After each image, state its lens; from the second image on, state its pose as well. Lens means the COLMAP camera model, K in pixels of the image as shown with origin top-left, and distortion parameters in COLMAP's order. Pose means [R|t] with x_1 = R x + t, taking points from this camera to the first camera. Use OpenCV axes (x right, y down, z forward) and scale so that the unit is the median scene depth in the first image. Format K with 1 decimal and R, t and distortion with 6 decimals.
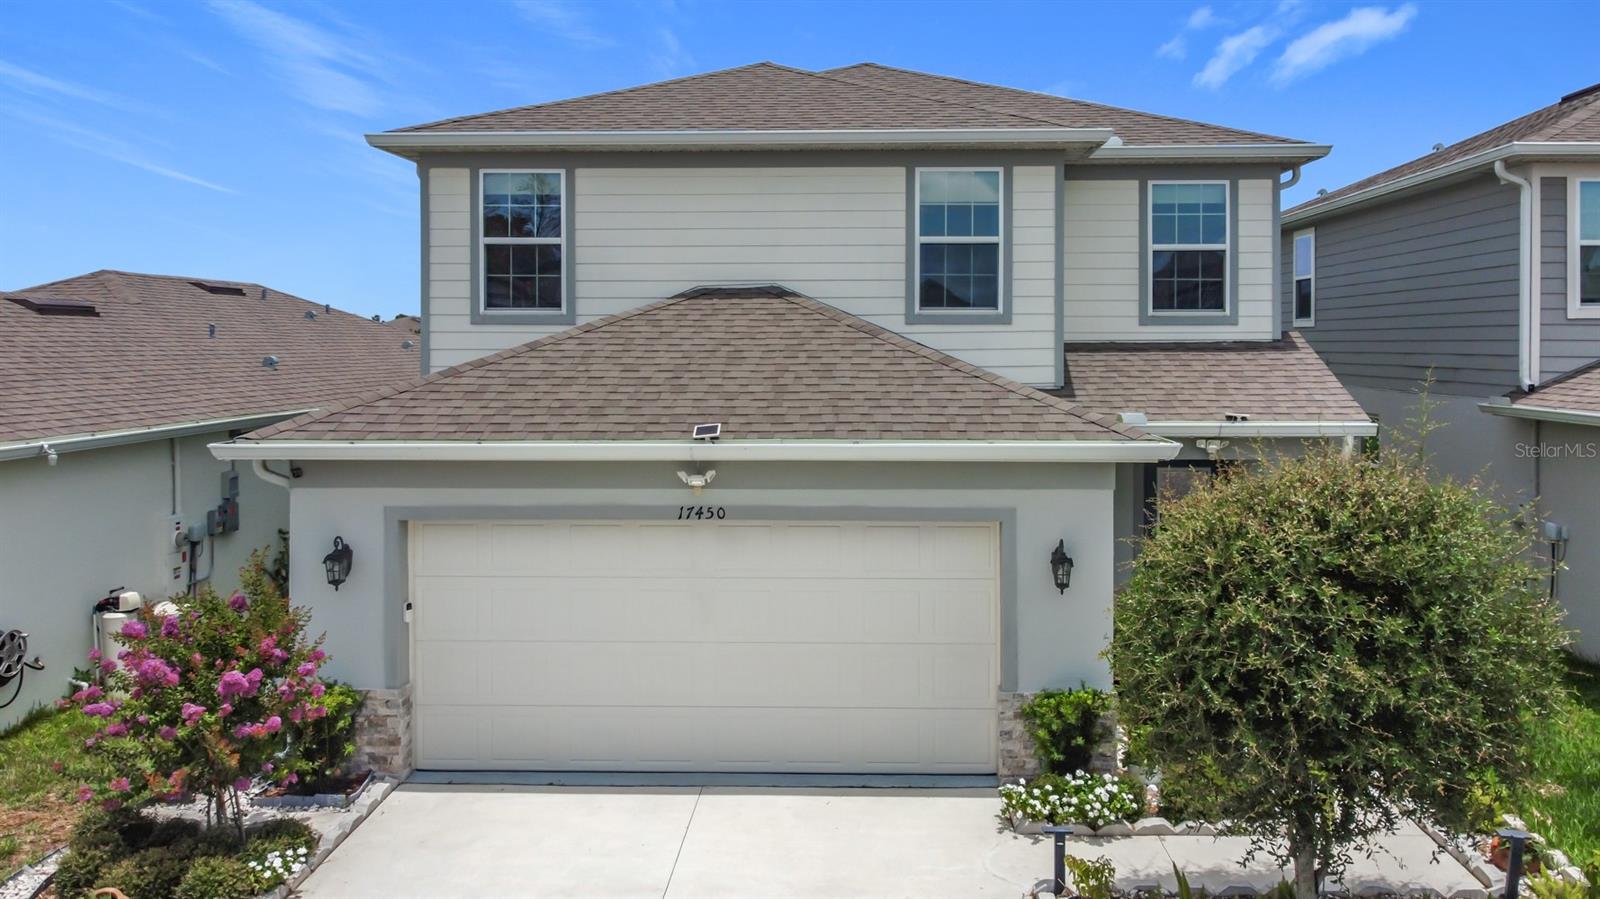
lens RADIAL K [[1079.4, 0, 842.4], [0, 1079.4, 503.4], [0, 0, 1]] dist [-0.007991, 0.002044]
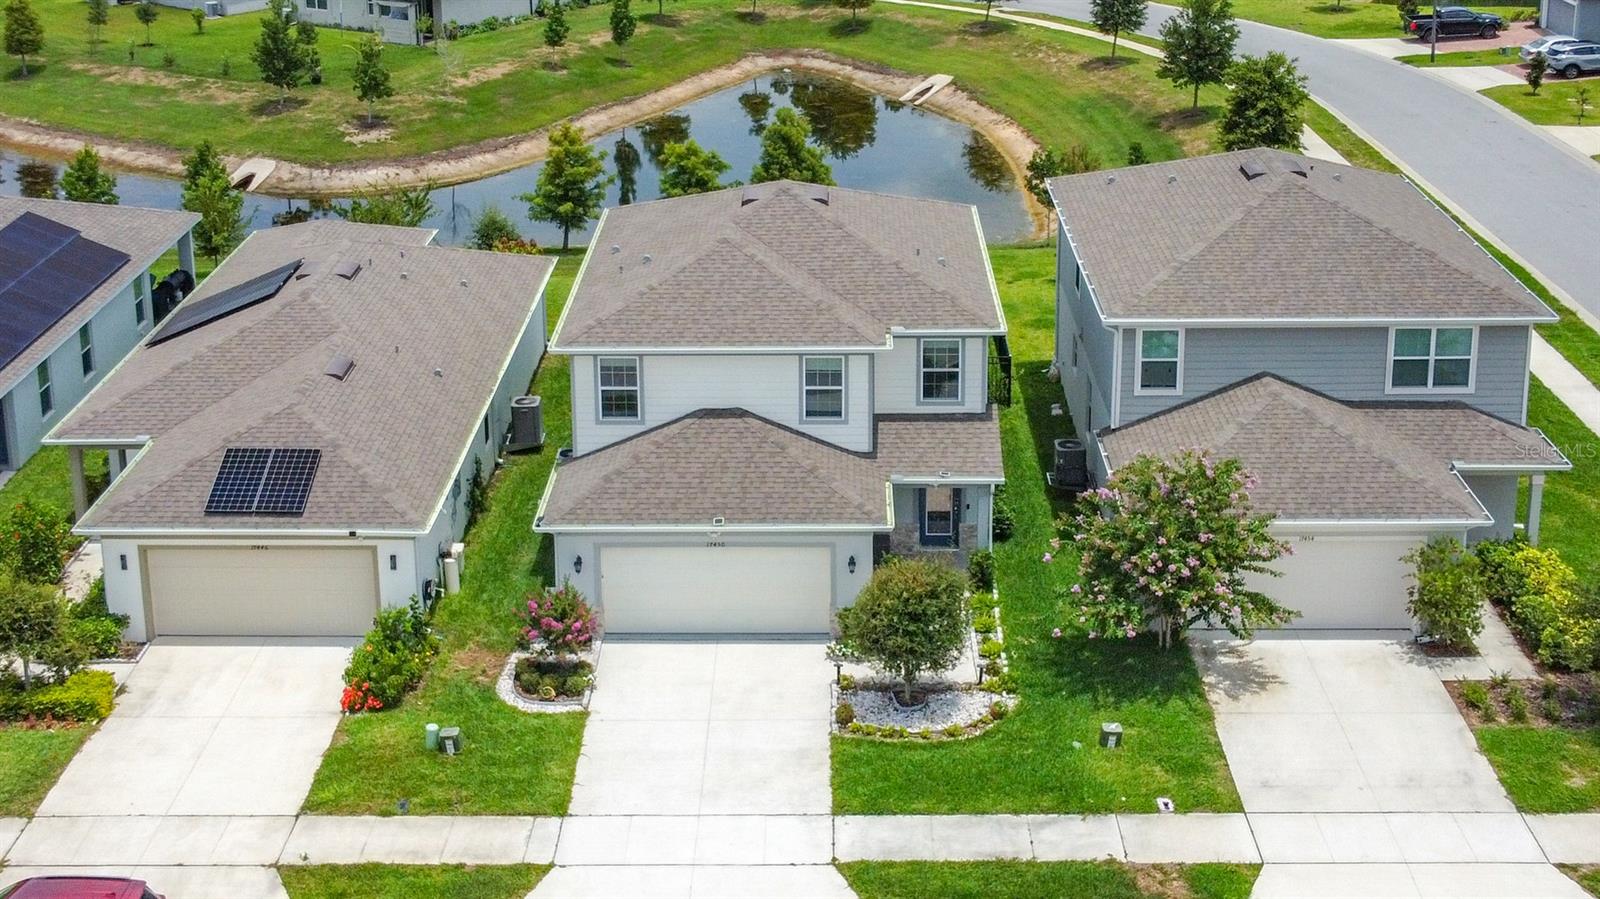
lens RADIAL K [[1769.7, 0, 795.6], [0, 1769.7, 438.6], [0, 0, 1]] dist [-0.009697, 0.000000]
pose [[0.999970, -0.007017, 0.003405, 0.039750], [0.005701, 0.955507, 0.294914, -1.179859], [-0.005323, -0.294885, 0.955518, -2.378688]]
